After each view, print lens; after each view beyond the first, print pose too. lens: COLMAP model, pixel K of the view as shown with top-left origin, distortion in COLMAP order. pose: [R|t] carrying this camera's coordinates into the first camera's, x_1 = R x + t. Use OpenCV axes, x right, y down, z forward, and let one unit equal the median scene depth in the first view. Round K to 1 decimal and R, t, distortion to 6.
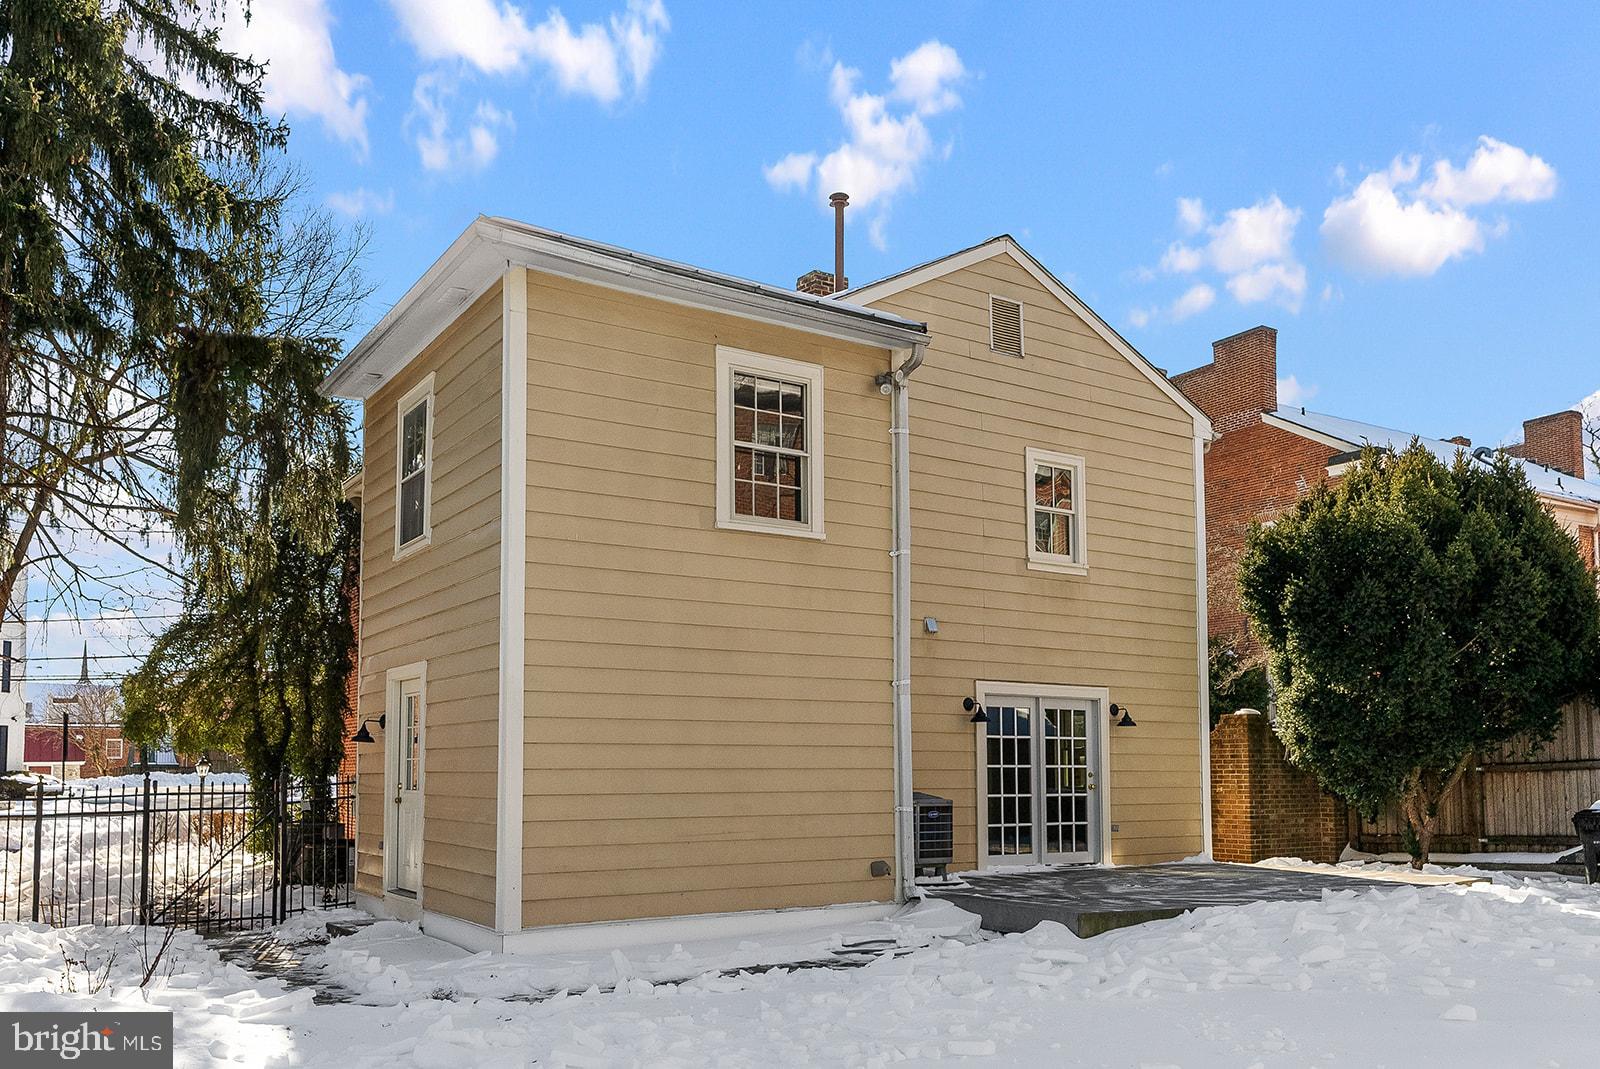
lens RADIAL K [[1246.8, 0, 821.4], [0, 1246.8, 676.4], [0, 0, 1]] dist [-0.010208, 0.010277]
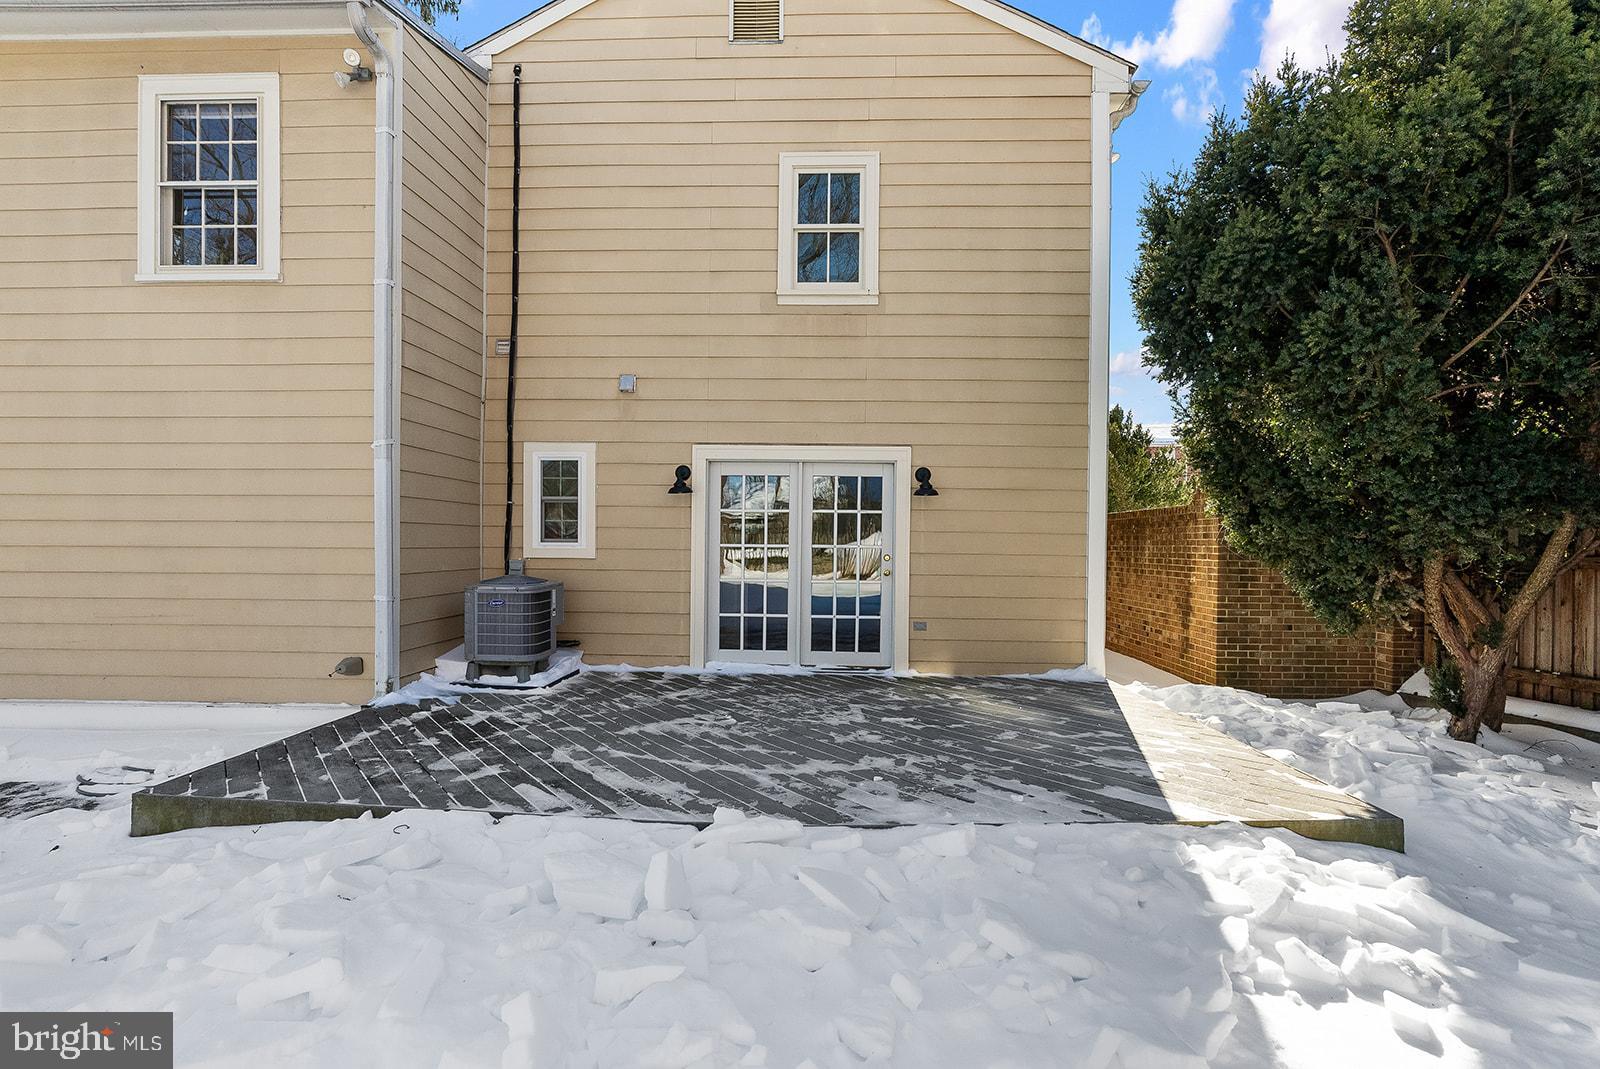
lens RADIAL K [[731.6, 0, 804.2], [0, 731.6, 542.0], [0, 0, 1]] dist [-0.014724, 0.005653]
pose [[0.823708, 0.010962, -0.566909, 0.466130], [0.033369, 0.997143, 0.067765, 0.037854], [0.566032, -0.074736, 0.820989, 0.625006]]
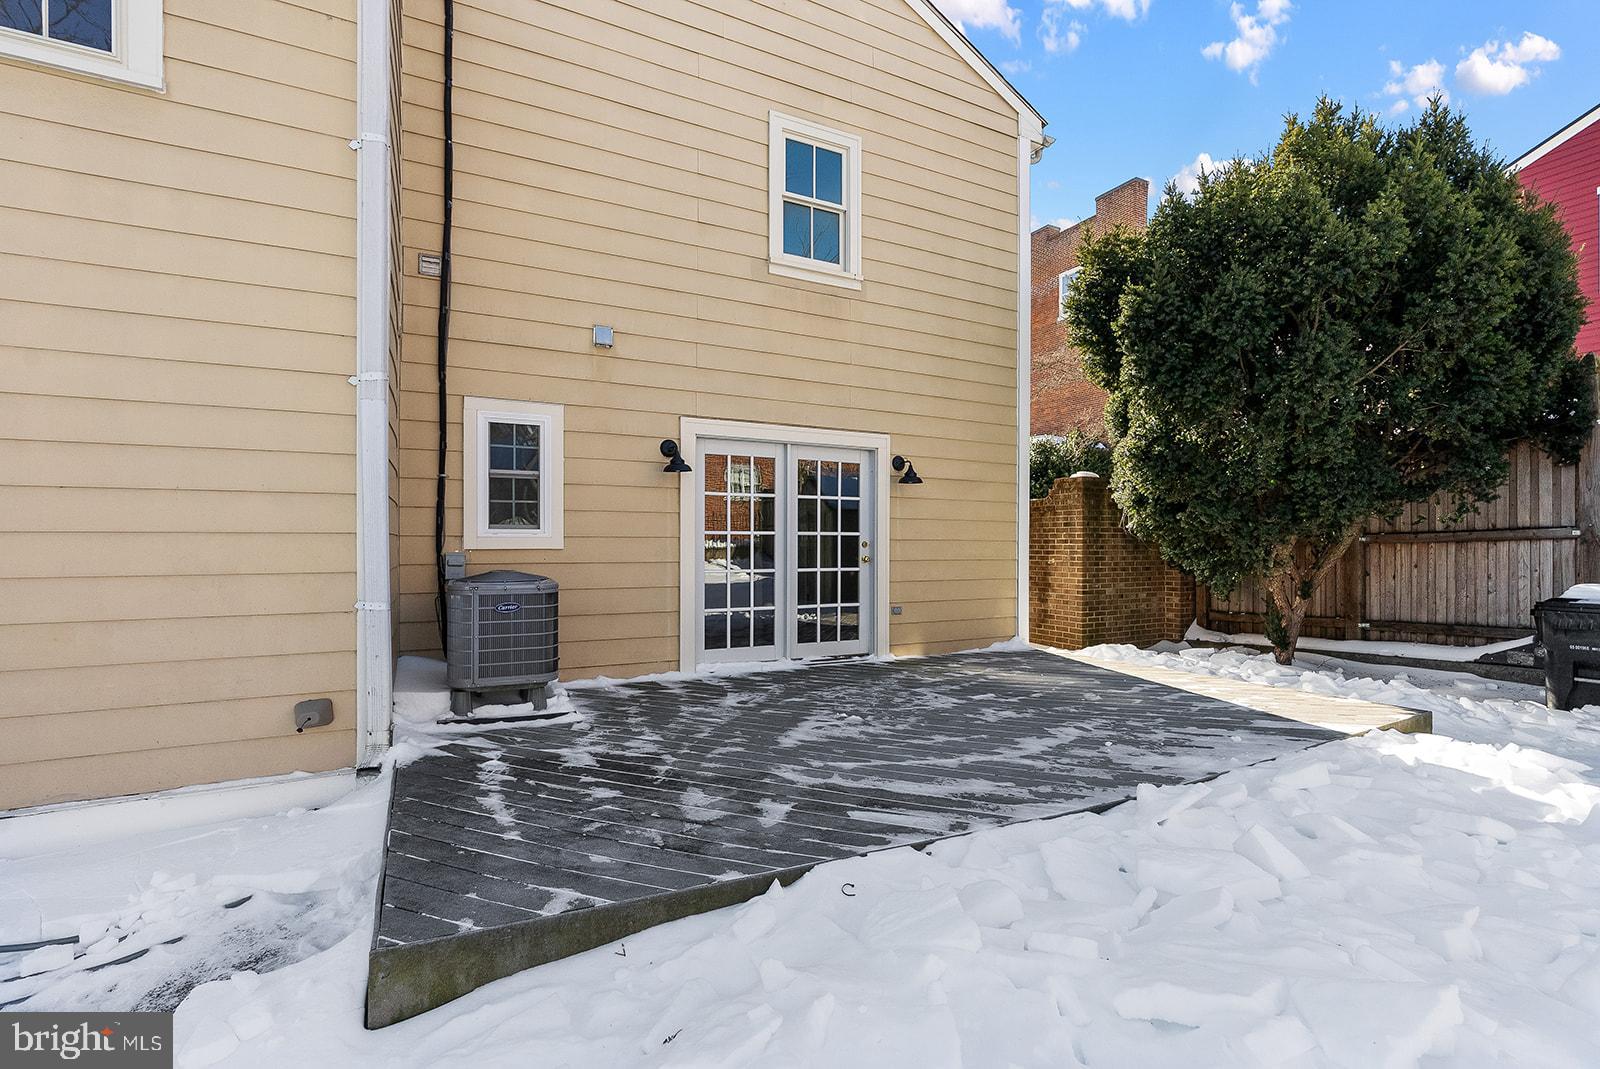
lens RADIAL K [[731.6, 0, 815.7], [0, 731.6, 539.5], [0, 0, 1]] dist [-0.014724, 0.005653]
pose [[0.996738, 0.003452, -0.080634, 0.237295], [0.002626, 0.997169, 0.075148, 0.043177], [0.080665, -0.075114, 0.993907, 0.567149]]
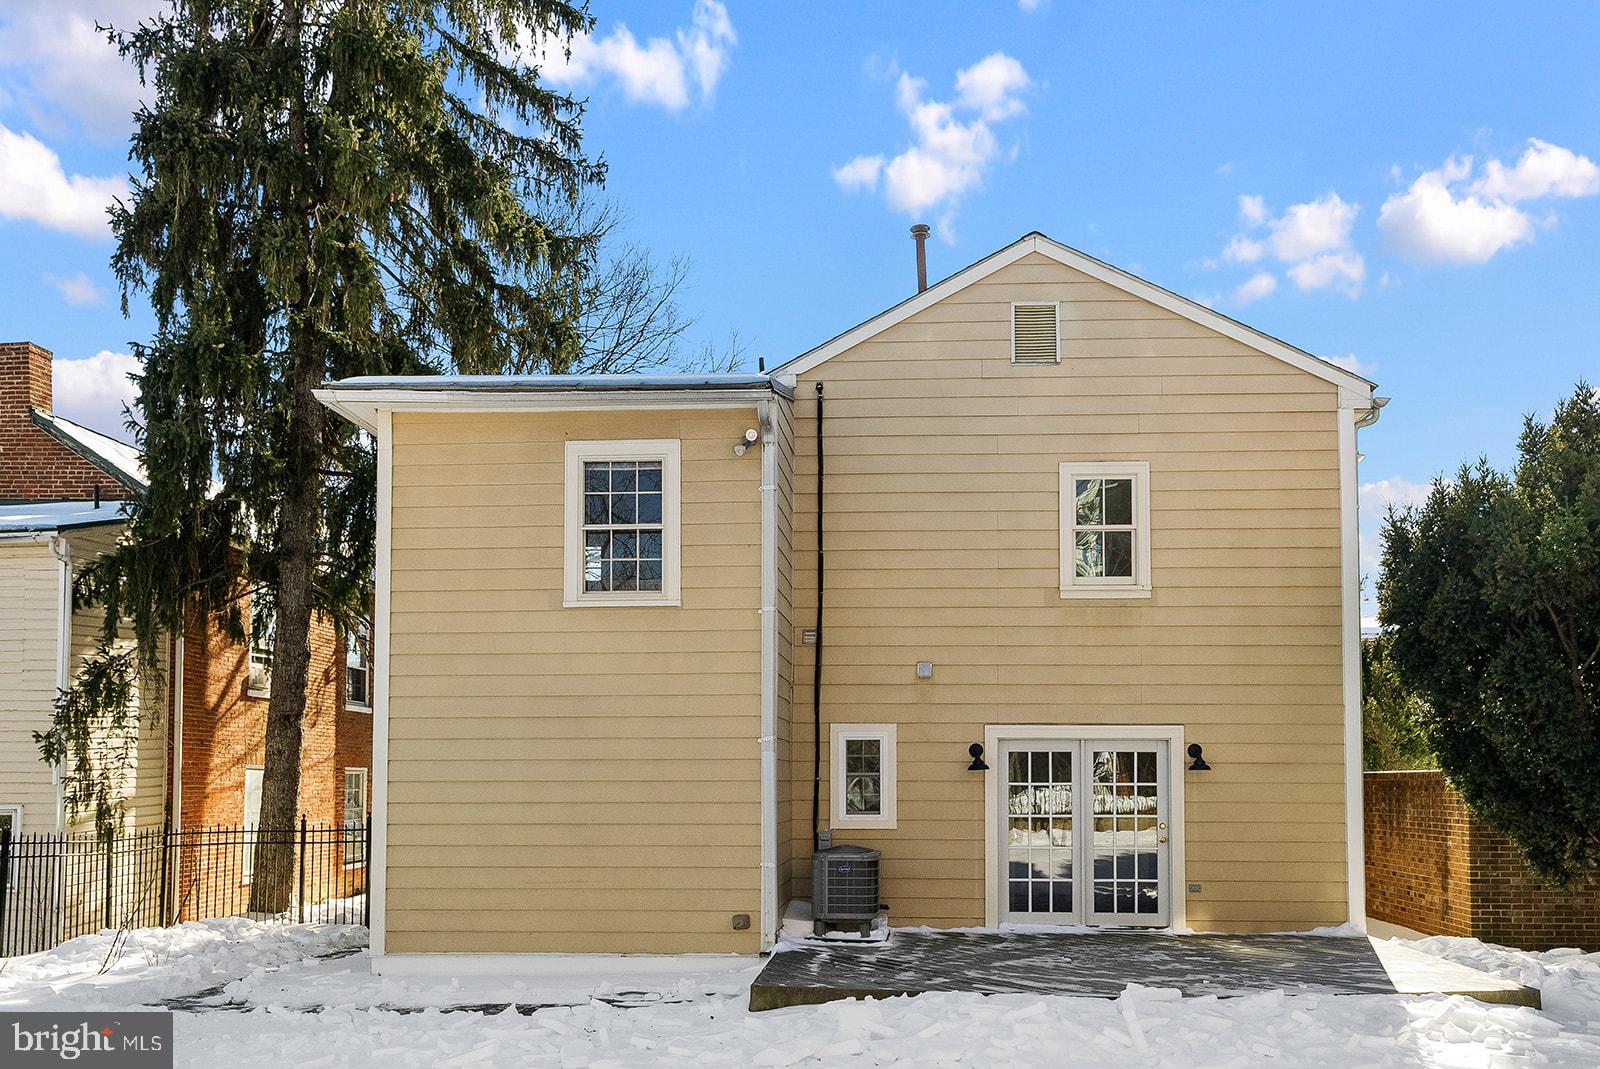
lens RADIAL K [[1246.8, 0, 864.0], [0, 1246.8, 706.1], [0, 0, 1]] dist [-0.010208, 0.010277]
pose [[0.820493, -0.030206, -0.570859, 0.580221], [0.042130, 0.999083, 0.007689, -0.021568], [0.570103, -0.030359, 0.821012, 0.179112]]
